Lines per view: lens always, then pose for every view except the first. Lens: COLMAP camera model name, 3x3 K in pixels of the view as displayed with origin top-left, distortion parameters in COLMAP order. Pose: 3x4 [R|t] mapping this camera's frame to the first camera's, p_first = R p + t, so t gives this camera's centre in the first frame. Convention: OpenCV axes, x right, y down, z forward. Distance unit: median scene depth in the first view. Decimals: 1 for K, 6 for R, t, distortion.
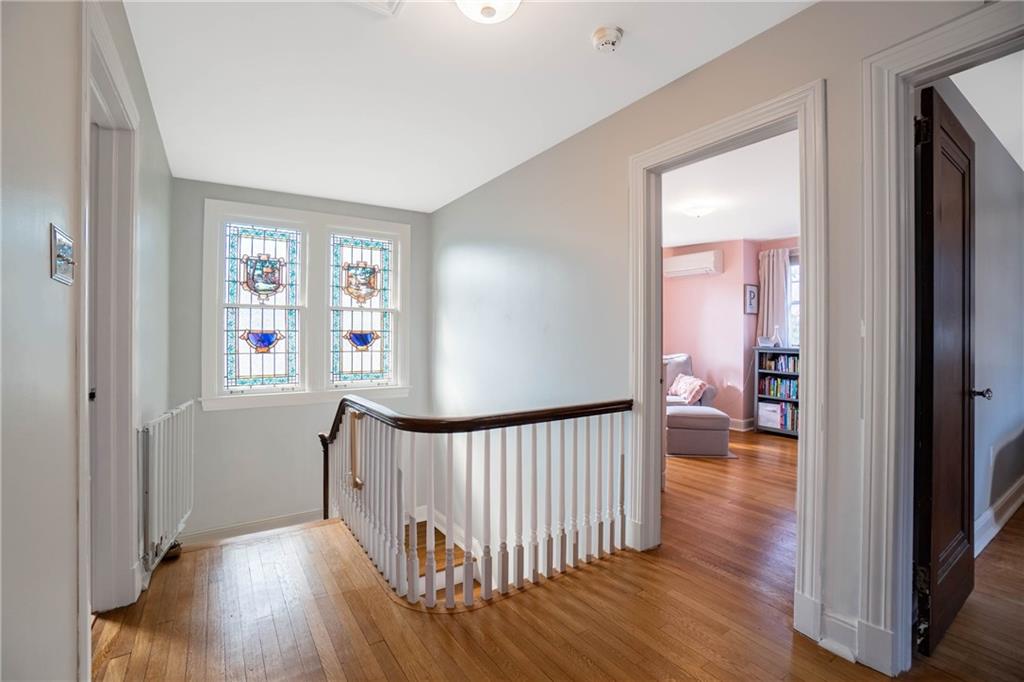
lens RADIAL K [[446.3, 0, 514.7], [0, 446.3, 336.7], [0, 0, 1]] dist [-0.038181, 0.004998]
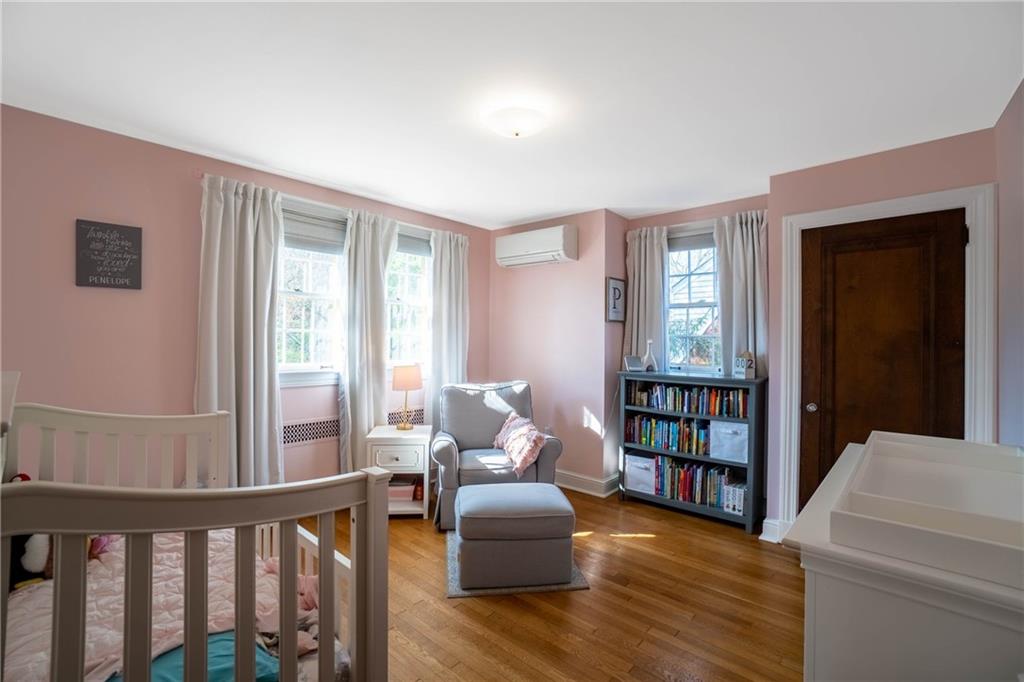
lens RADIAL K [[446.3, 0, 508.8], [0, 446.3, 341.2], [0, 0, 1]] dist [-0.038181, 0.004998]
pose [[0.969079, 0.010977, 0.246507, 0.218109], [-0.007439, 0.999856, -0.015277, -0.011462], [-0.246639, 0.012971, 0.969021, 0.395653]]
